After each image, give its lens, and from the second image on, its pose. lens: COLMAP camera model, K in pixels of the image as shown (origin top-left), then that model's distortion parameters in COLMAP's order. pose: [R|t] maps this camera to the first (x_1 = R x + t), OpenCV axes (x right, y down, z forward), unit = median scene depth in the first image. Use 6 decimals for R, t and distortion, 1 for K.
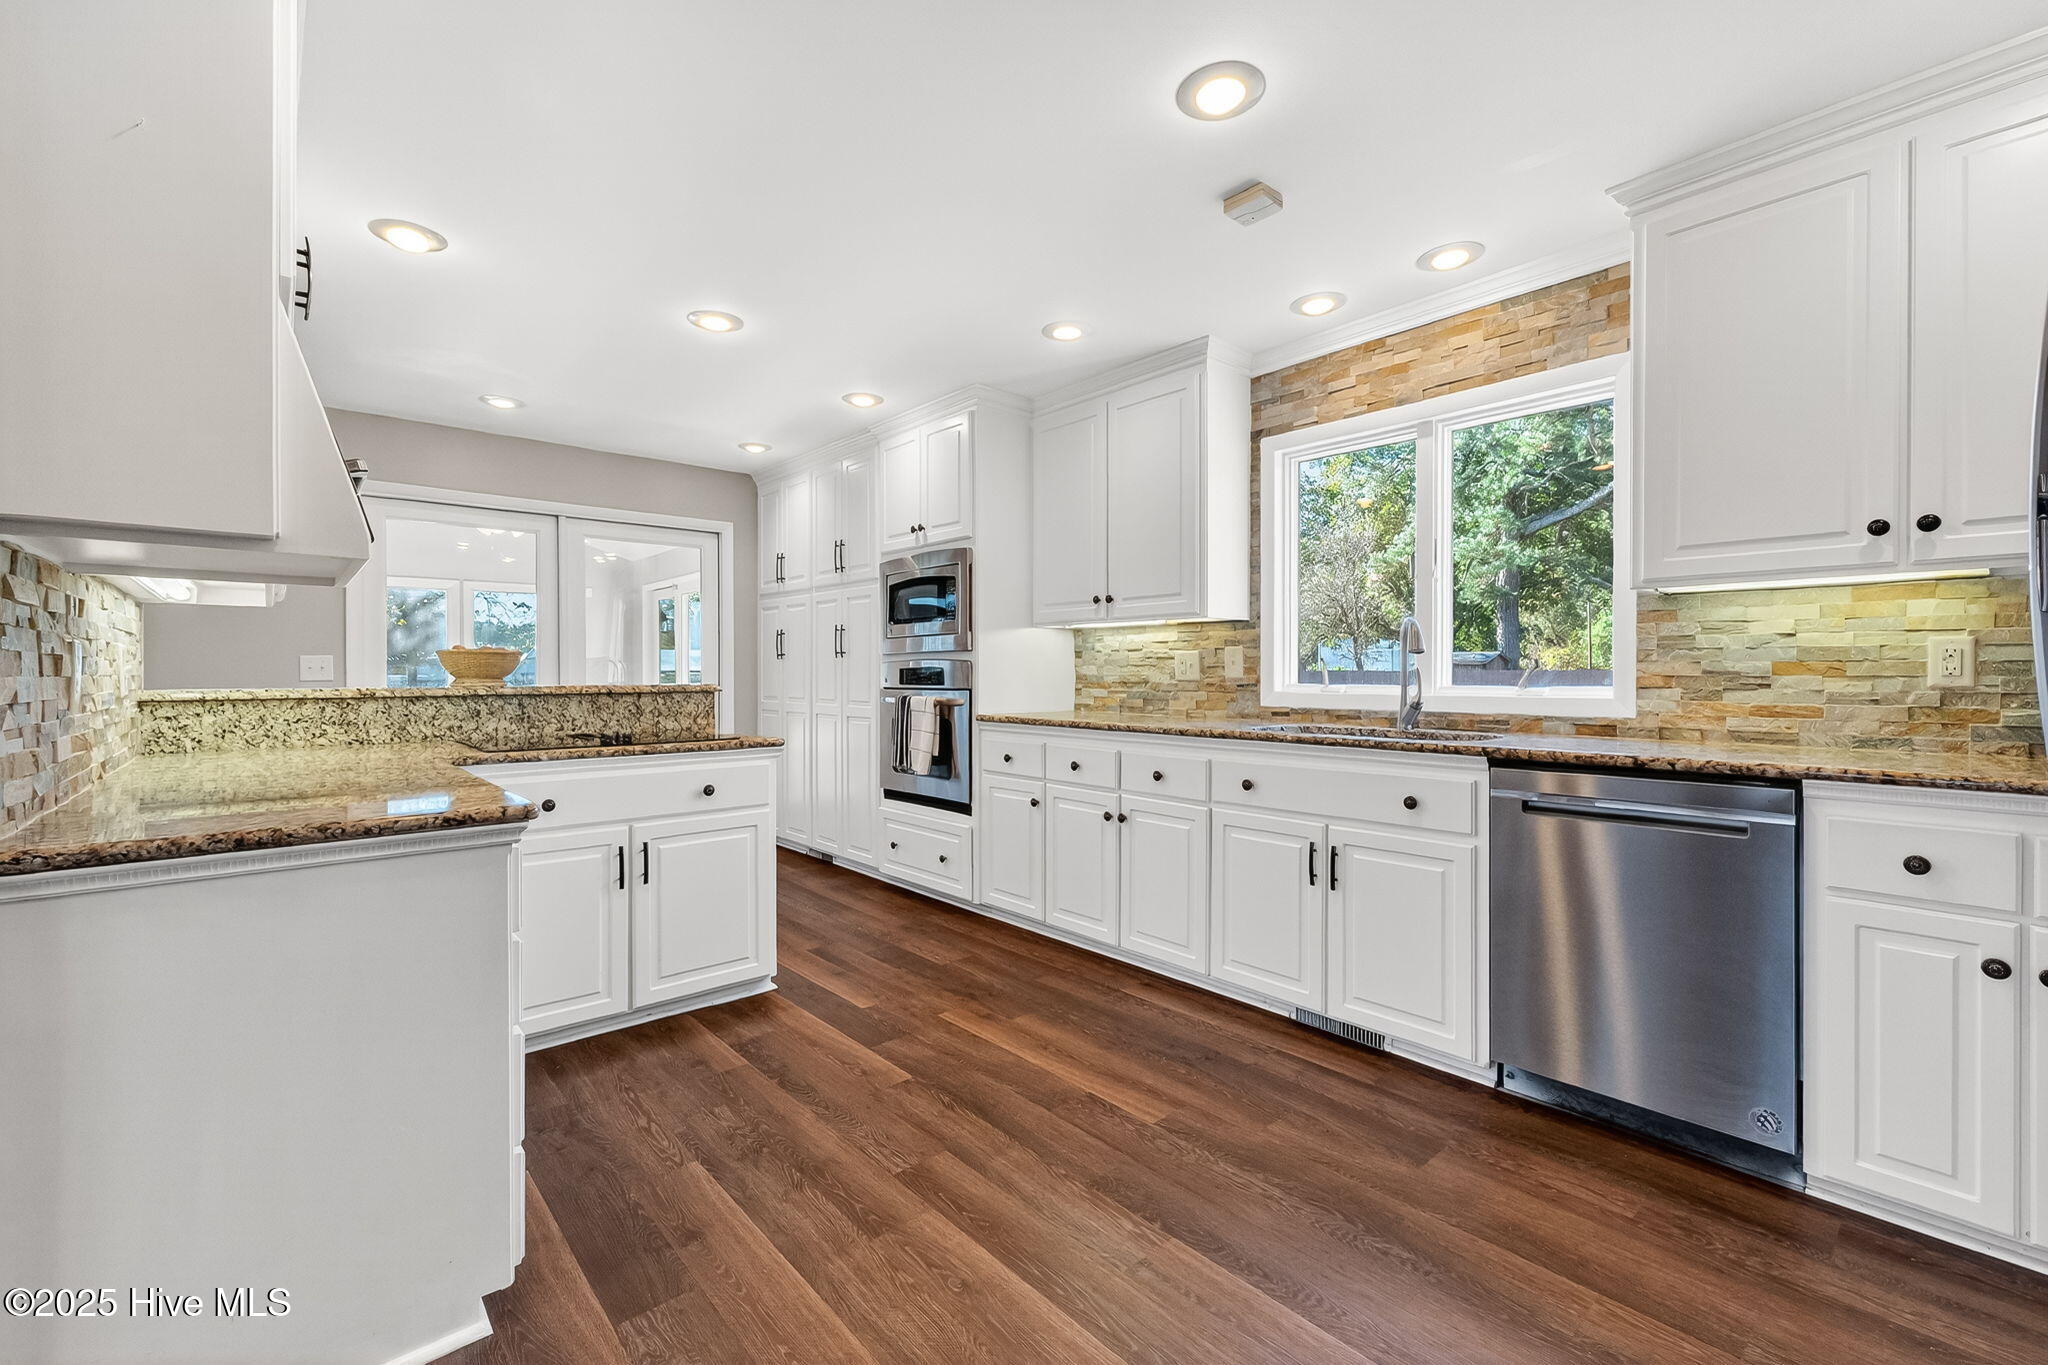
lens RADIAL K [[868.6, 0, 1029.4], [0, 868.6, 679.3], [0, 0, 1]] dist [0.003636, 0.000232]
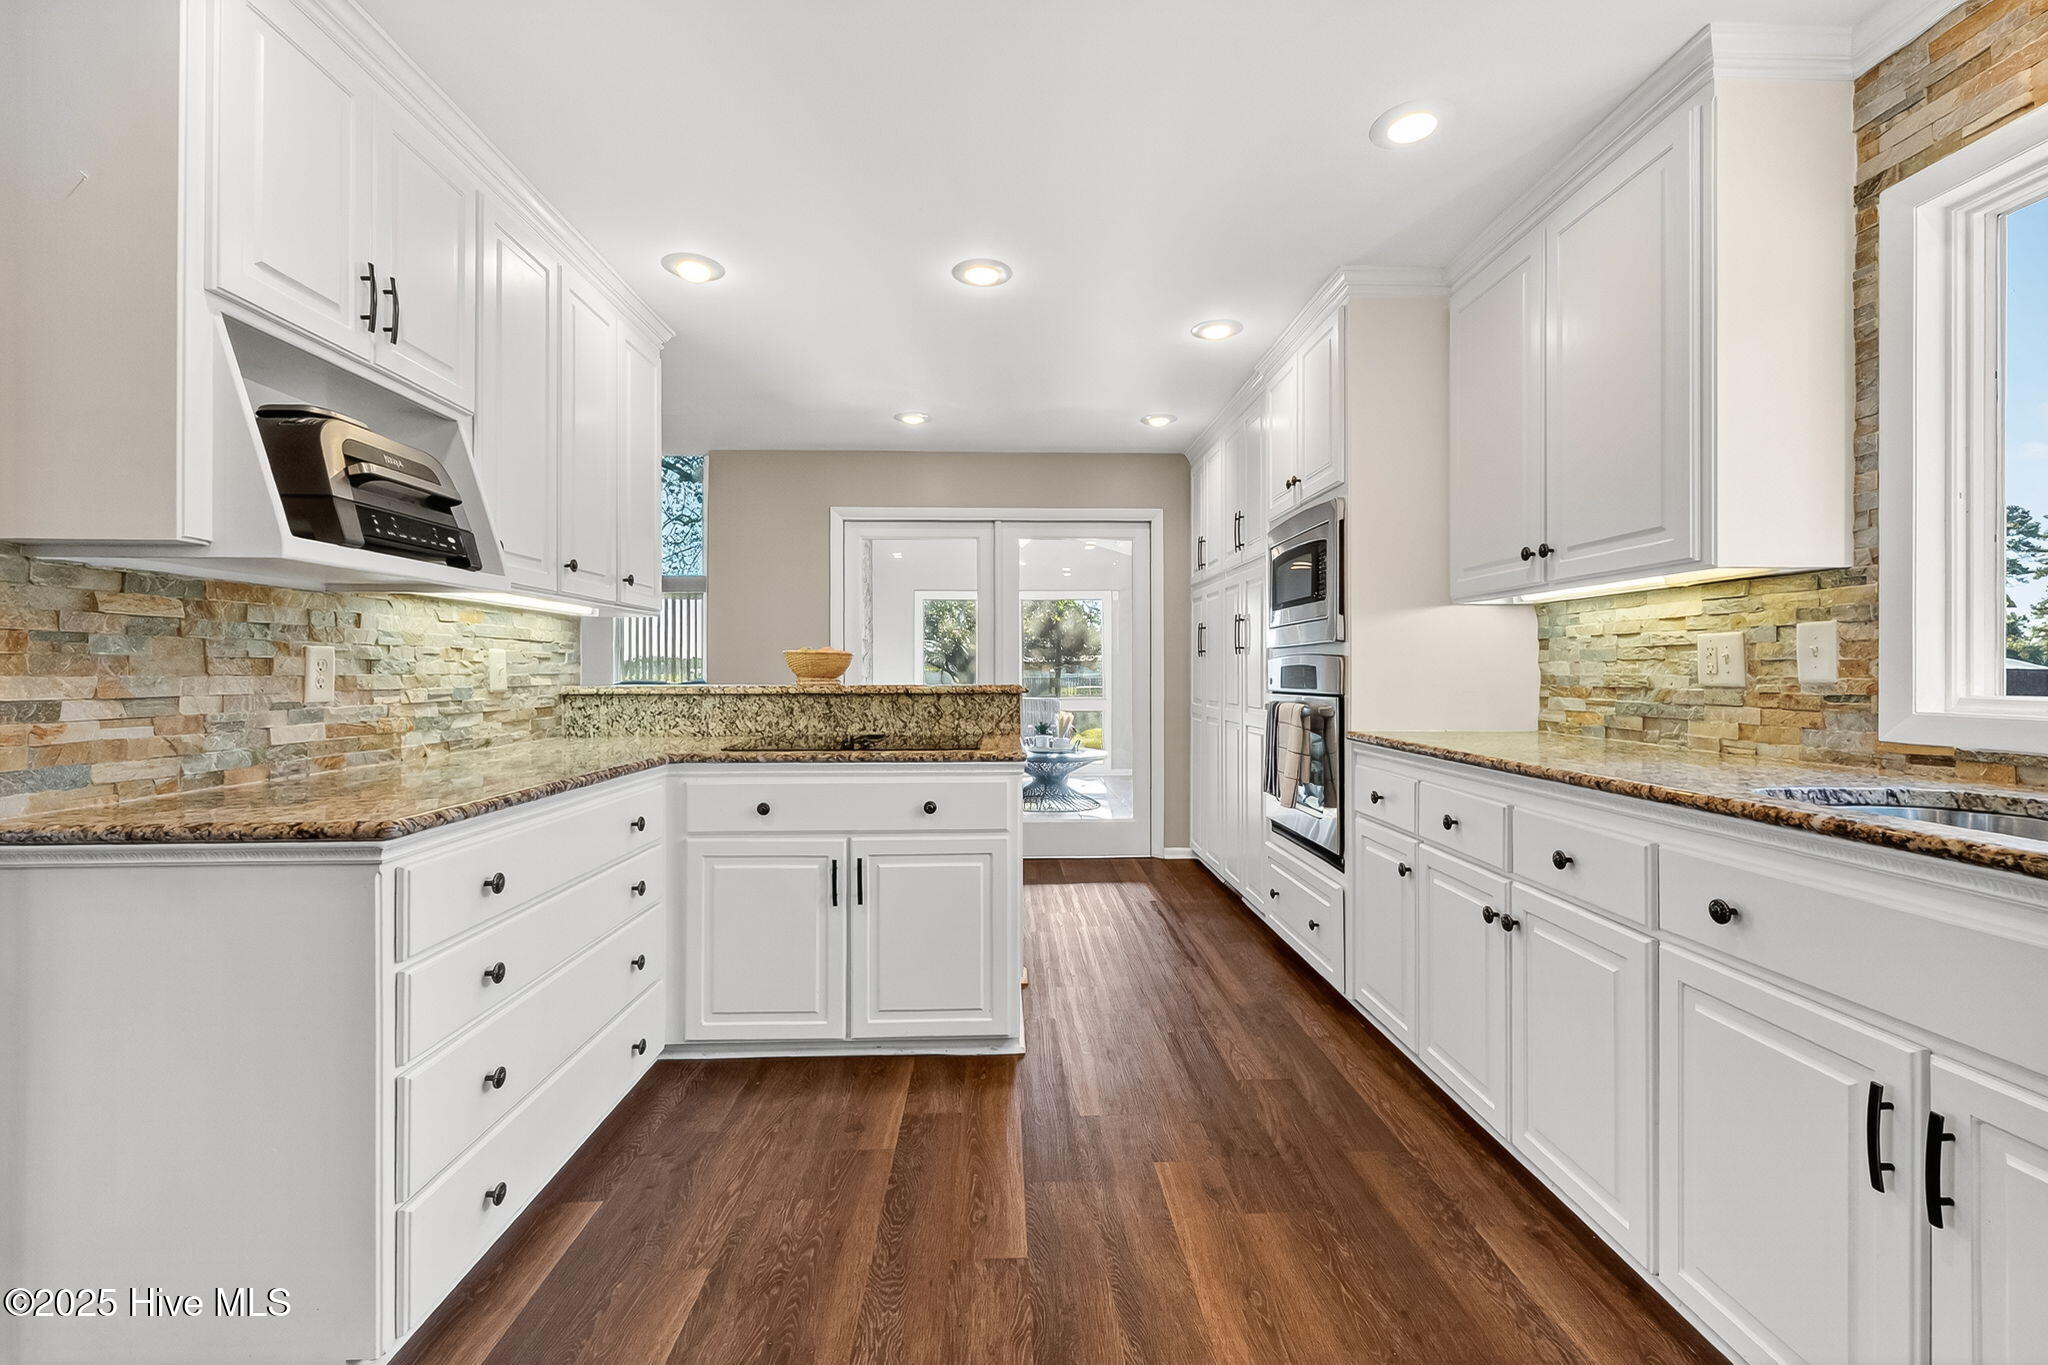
lens RADIAL K [[868.6, 0, 1020.9], [0, 868.6, 671.1], [0, 0, 1]] dist [0.003636, 0.000232]
pose [[0.768456, -0.000358, -0.639903, 0.218912], [-0.004796, 0.999969, -0.006318, -0.003068], [0.639885, 0.007924, 0.768430, 0.330729]]
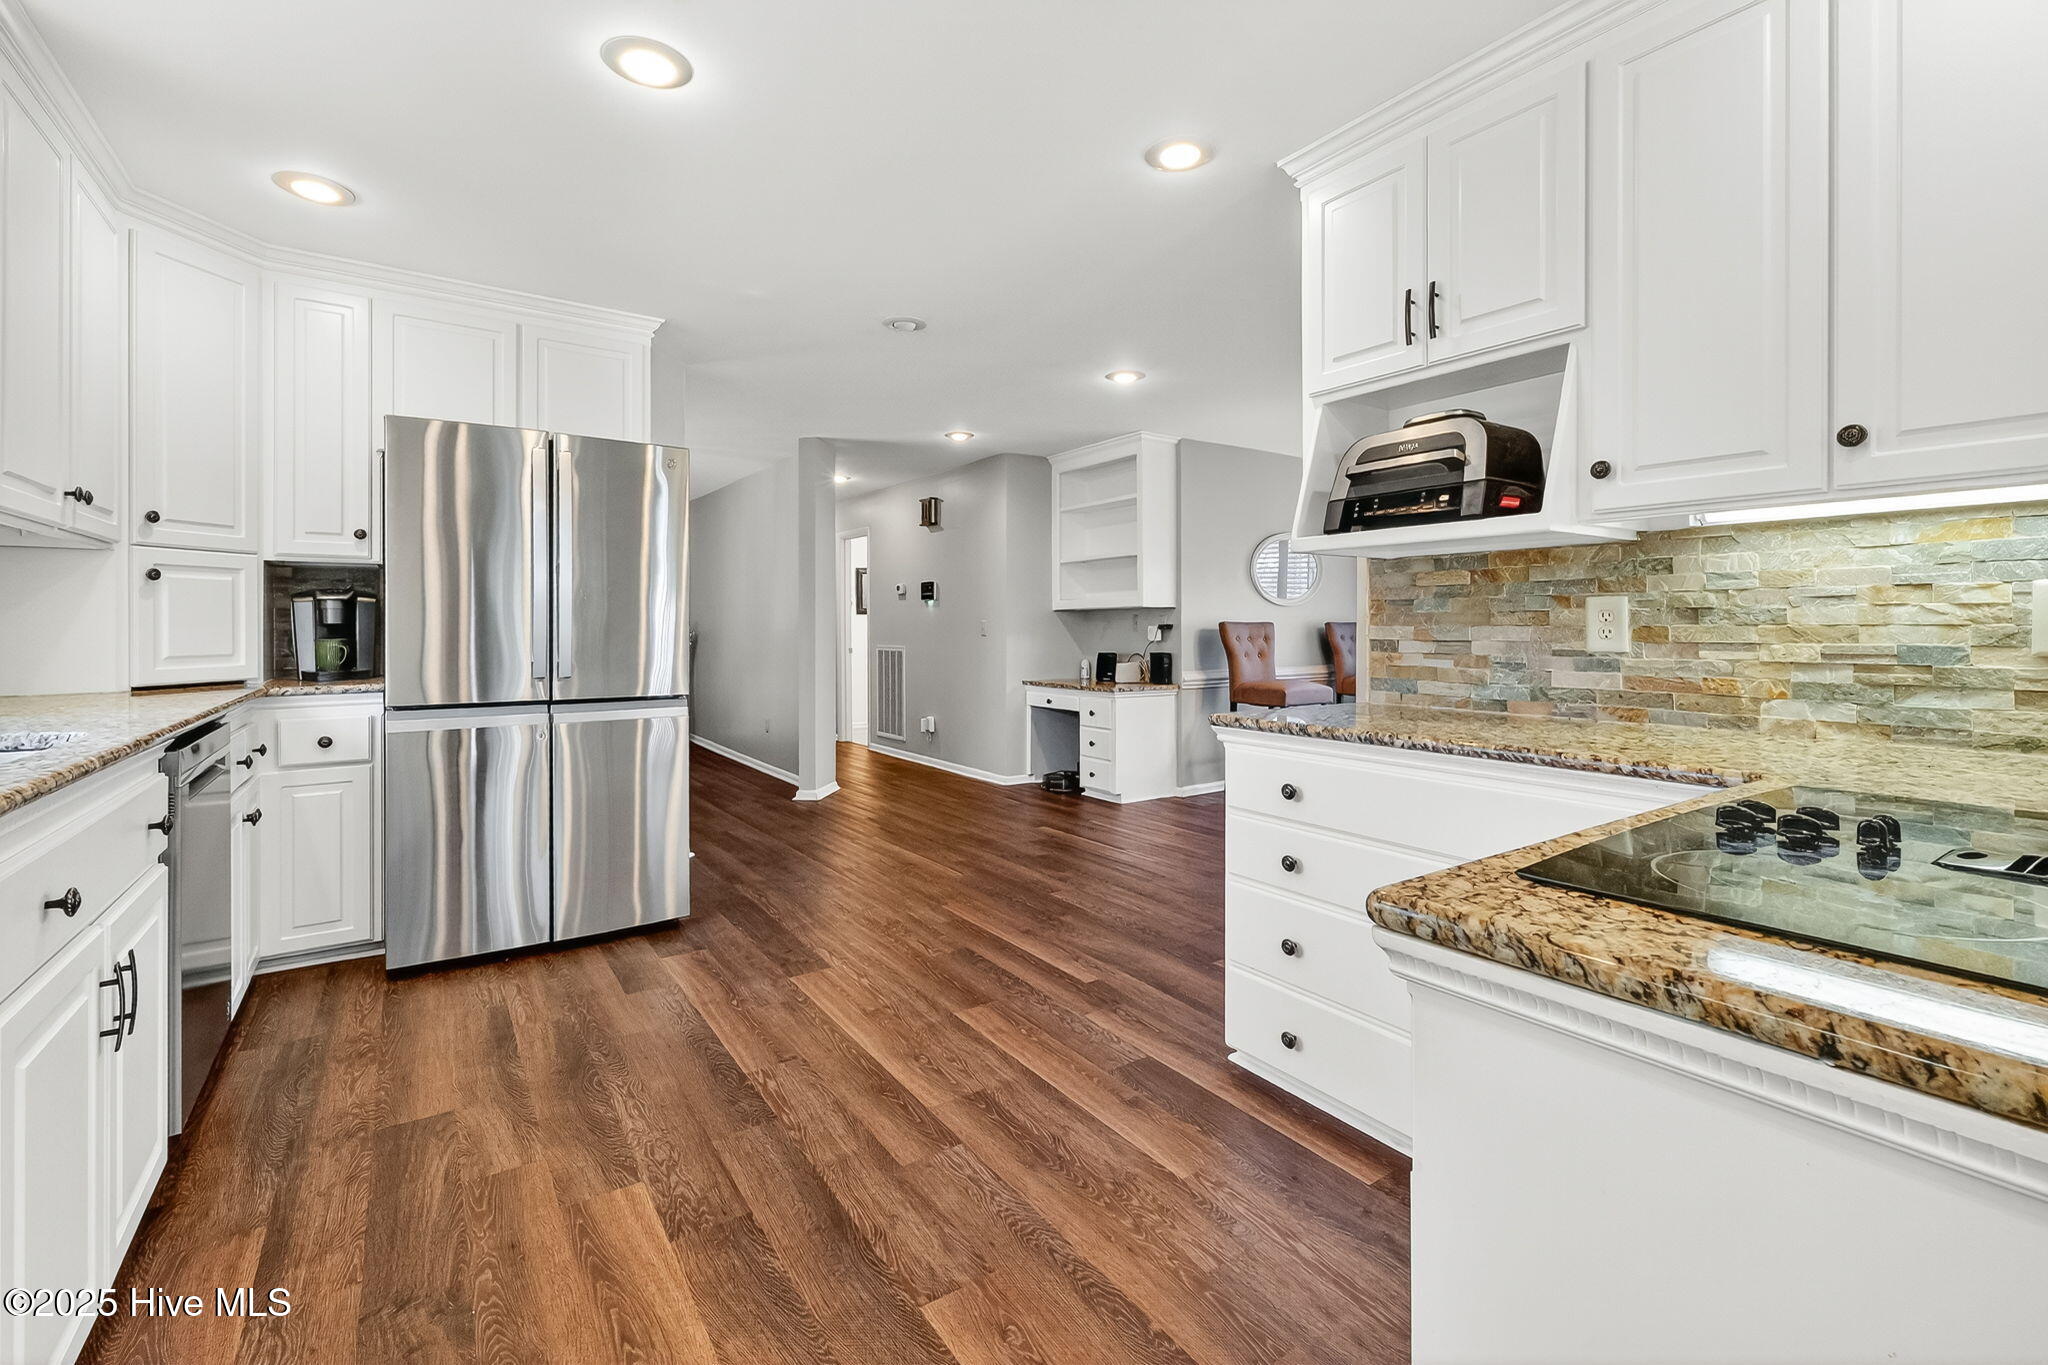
lens RADIAL K [[868.6, 0, 1021.4], [0, 868.6, 628.4], [0, 0, 1]] dist [0.003636, 0.000232]
pose [[-0.993188, 0.000754, 0.116517, -0.193627], [0.001732, 0.999964, 0.008297, -0.005498], [-0.116506, 0.008442, -0.993154, 1.126553]]
